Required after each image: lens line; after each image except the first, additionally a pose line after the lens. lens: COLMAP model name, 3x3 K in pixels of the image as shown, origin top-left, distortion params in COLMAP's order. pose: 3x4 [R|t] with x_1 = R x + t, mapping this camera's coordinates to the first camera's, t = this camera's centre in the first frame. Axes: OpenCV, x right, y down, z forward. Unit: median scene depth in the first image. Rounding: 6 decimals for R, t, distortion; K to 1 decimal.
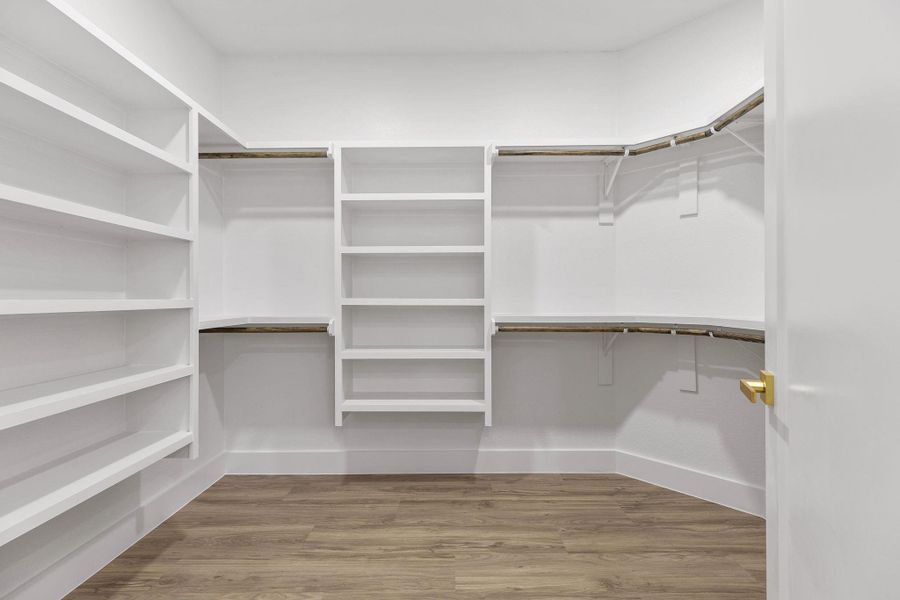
lens RADIAL K [[408.8, 0, 447.3], [0, 408.8, 300.4], [0, 0, 1]] dist [0.008335, -0.001424]
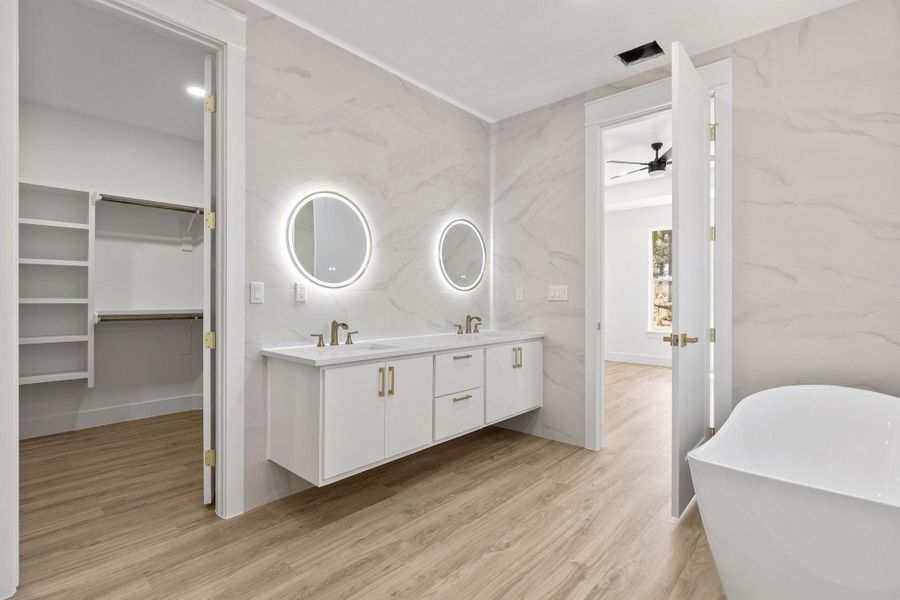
lens RADIAL K [[422.4, 0, 443.9], [0, 422.4, 296.4], [0, 0, 1]] dist [-0.004042, 0.001586]
pose [[0.666748, 0.004723, 0.745268, -0.175985], [-0.012208, 0.999915, 0.004584, -0.033589], [-0.745183, -0.012155, 0.666749, -0.894406]]
